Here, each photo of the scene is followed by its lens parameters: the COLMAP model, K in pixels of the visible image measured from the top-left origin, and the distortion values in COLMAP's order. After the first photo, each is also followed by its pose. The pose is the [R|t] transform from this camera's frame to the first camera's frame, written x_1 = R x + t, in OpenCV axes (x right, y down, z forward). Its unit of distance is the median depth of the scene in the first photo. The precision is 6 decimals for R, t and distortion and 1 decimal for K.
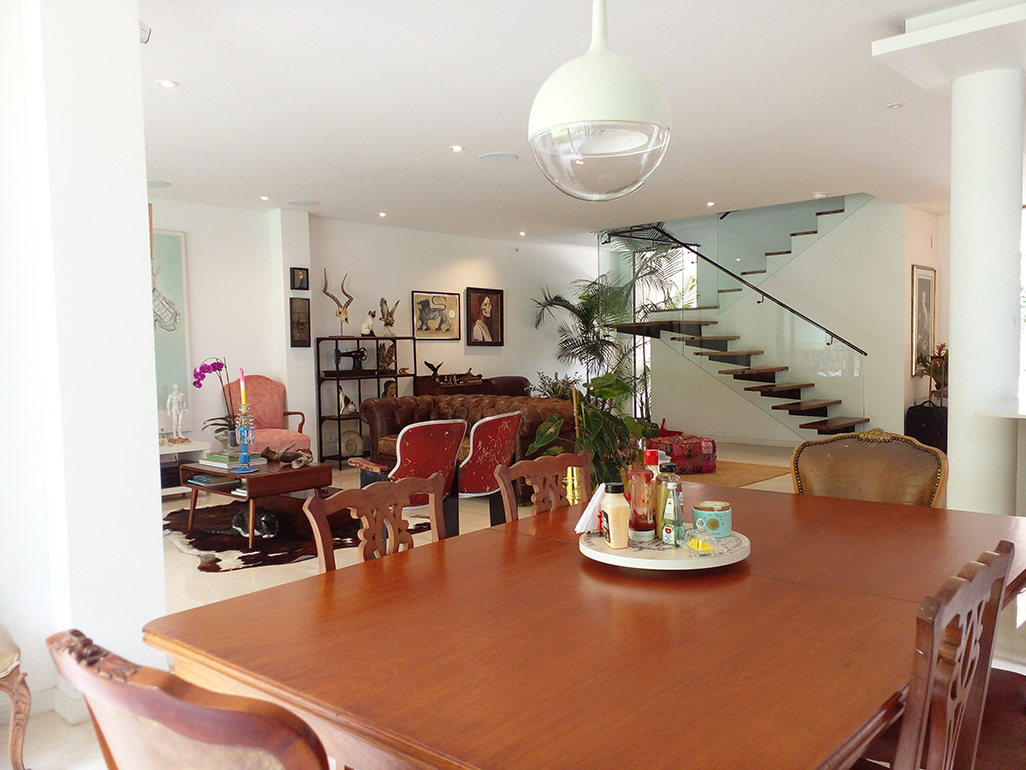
lens RADIAL K [[826.9, 0, 534.7], [0, 826.9, 388.7], [0, 0, 1]] dist [0.207789, -0.660984]
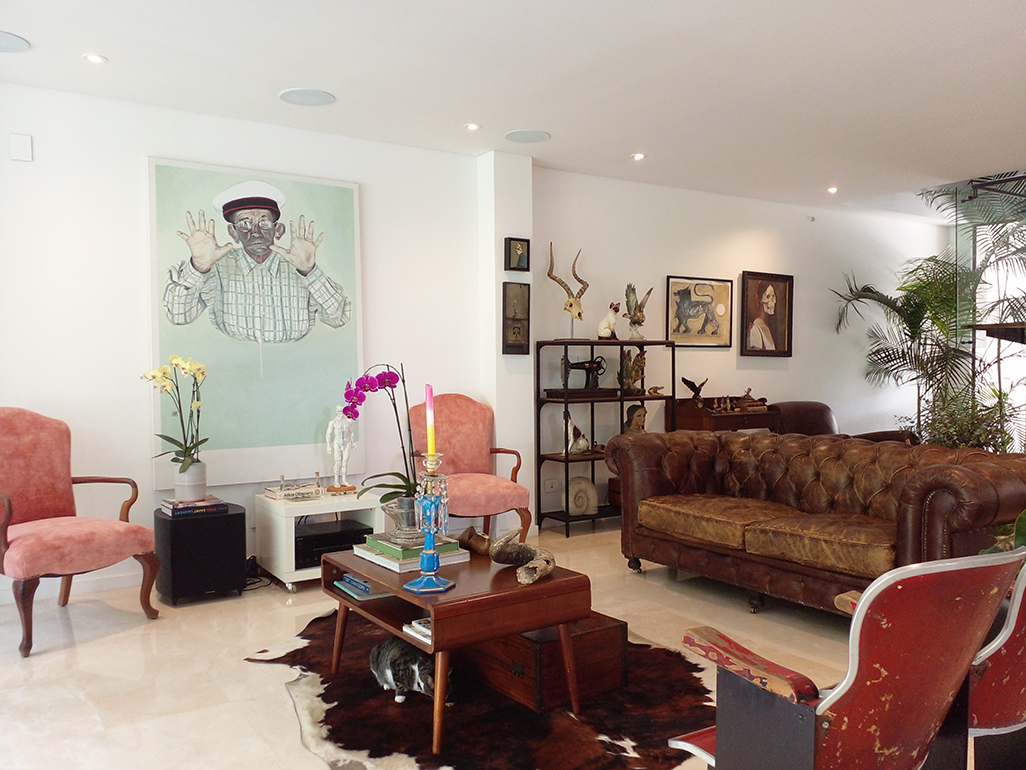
lens RADIAL K [[827.9, 0, 518.6], [0, 827.9, 385.0], [0, 0, 1]] dist [0.213031, -0.409135]
pose [[0.970969, 0.017325, -0.238577, -0.109050], [-0.023586, 0.999448, -0.023411, -0.008154], [0.238040, 0.028359, 0.970841, 0.324234]]
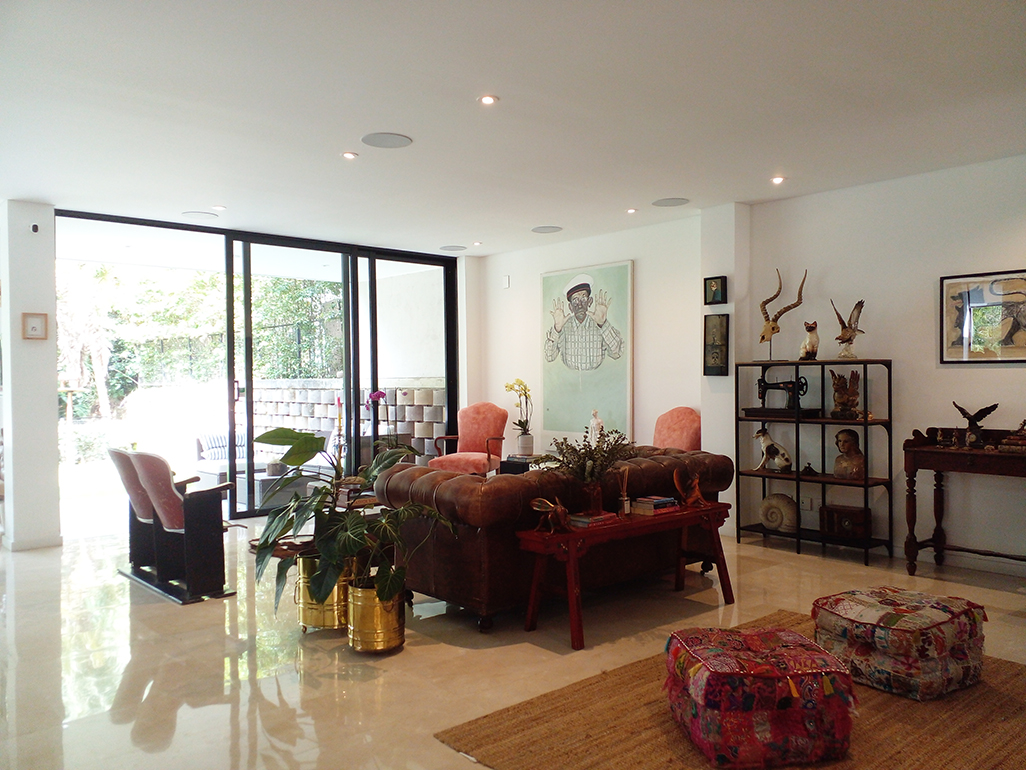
lens RADIAL K [[827.9, 0, 518.6], [0, 827.9, 385.0], [0, 0, 1]] dist [0.213031, -0.409135]
pose [[-0.116945, 0.026161, -0.992794, 0.510667], [-0.044207, 0.998525, 0.031520, -0.054849], [0.992154, 0.047575, -0.115616, 0.861378]]
